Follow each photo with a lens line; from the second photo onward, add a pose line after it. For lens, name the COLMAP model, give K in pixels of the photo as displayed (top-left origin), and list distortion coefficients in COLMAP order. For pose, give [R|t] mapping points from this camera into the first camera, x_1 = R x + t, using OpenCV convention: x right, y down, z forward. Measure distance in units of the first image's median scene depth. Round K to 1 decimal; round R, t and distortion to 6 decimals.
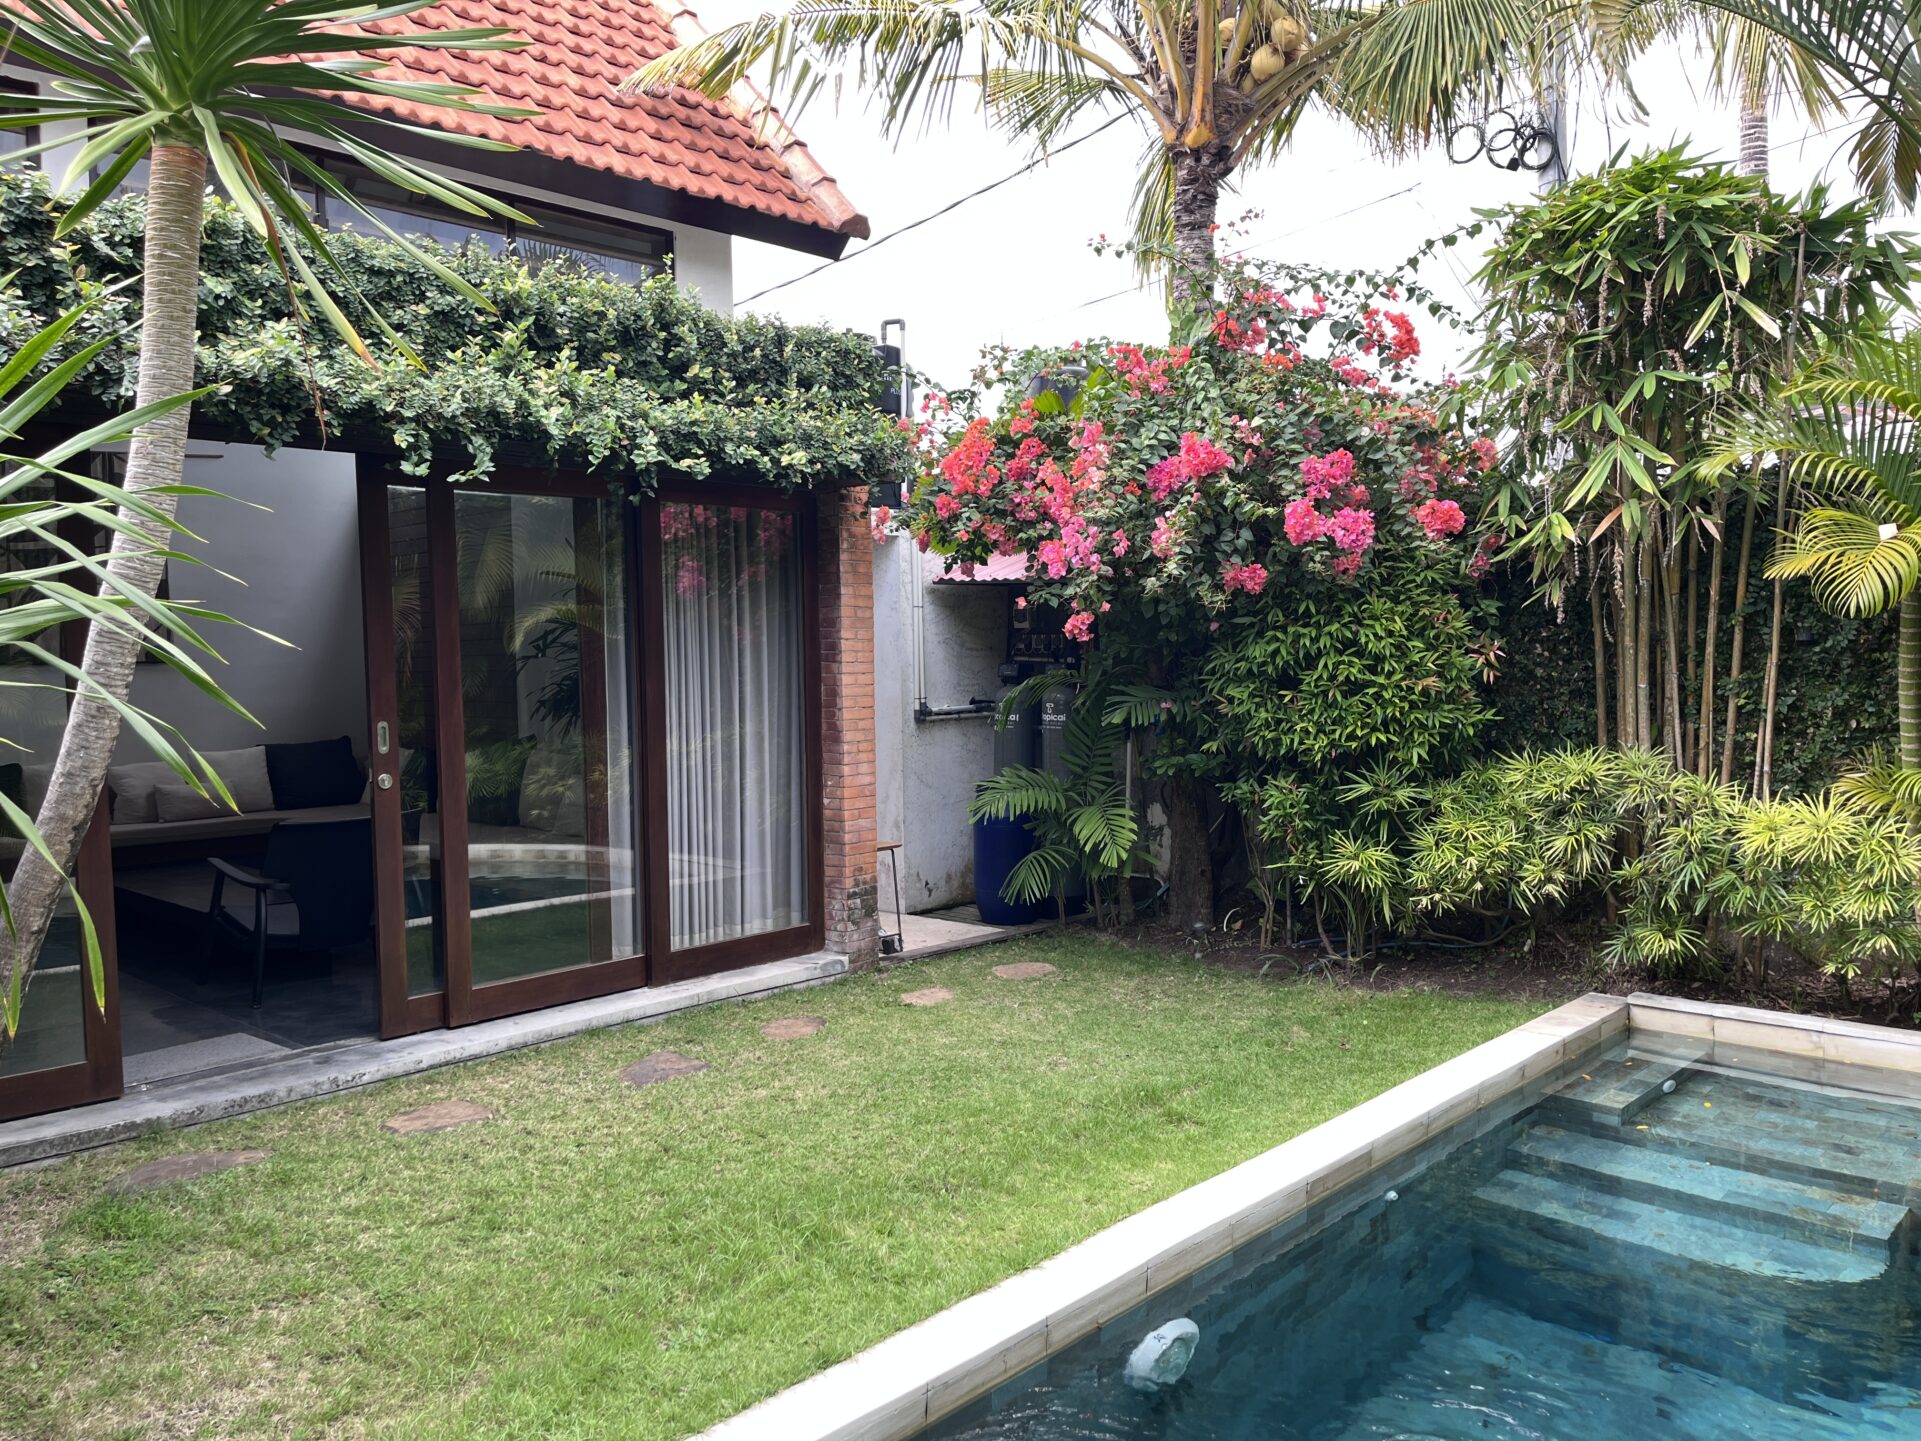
lens RADIAL K [[1459.3, 0, 963.0], [0, 1459.3, 721.9], [0, 0, 1]] dist [0.049966, -0.058454]
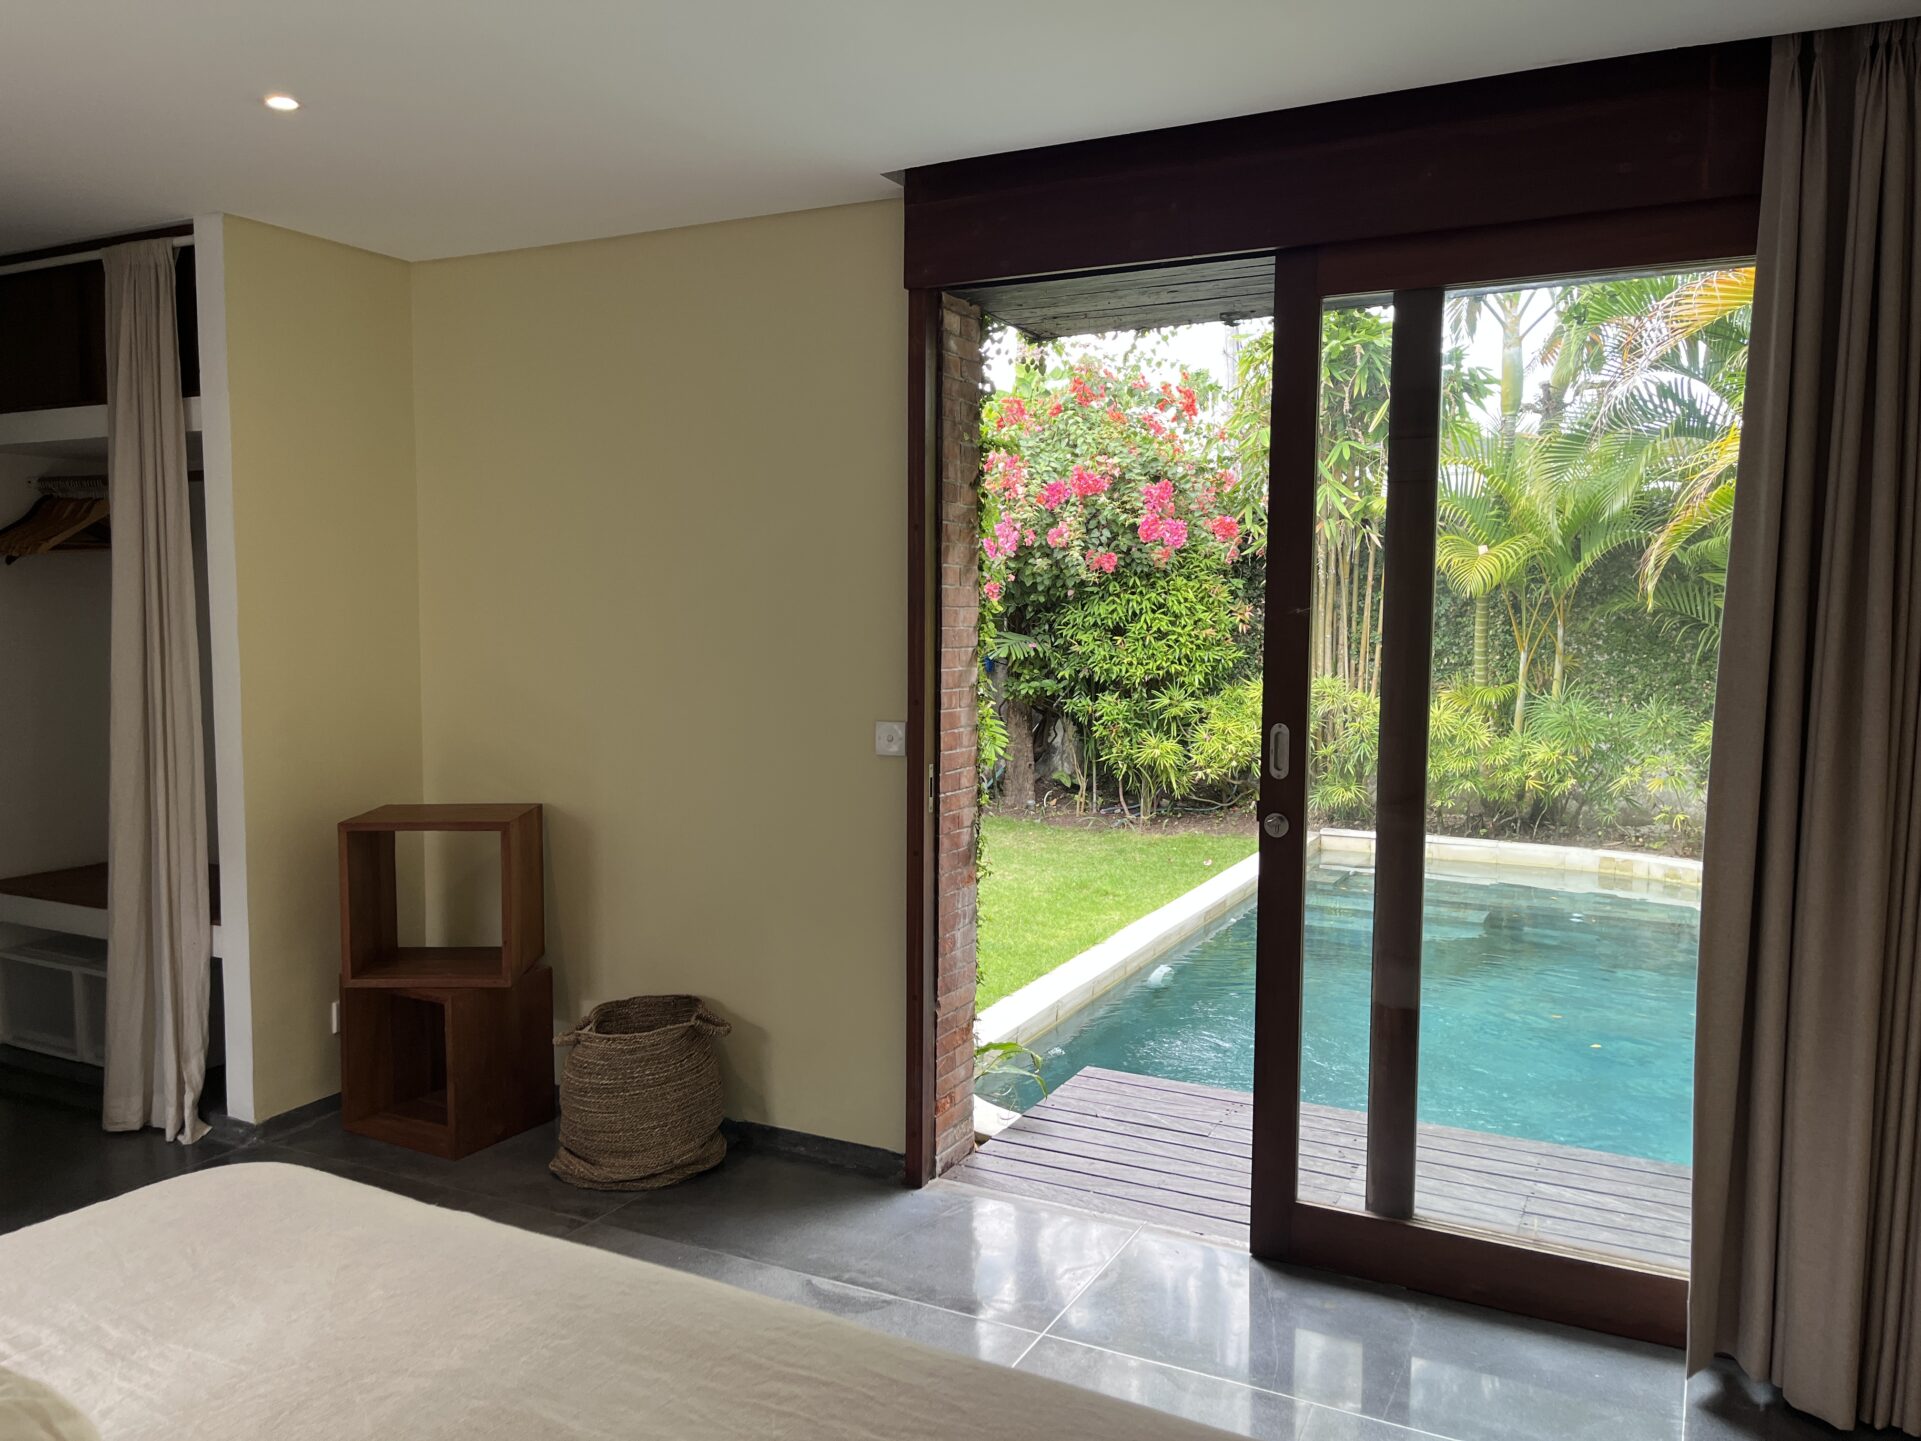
lens RADIAL K [[1459.3, 0, 954.4], [0, 1459.3, 723.7], [0, 0, 1]] dist [0.049966, -0.058454]
pose [[0.959953, -0.004072, 0.280130, -0.365772], [-0.005037, 0.999482, 0.031791, 0.021673], [-0.280114, -0.031929, 0.959436, -0.401745]]
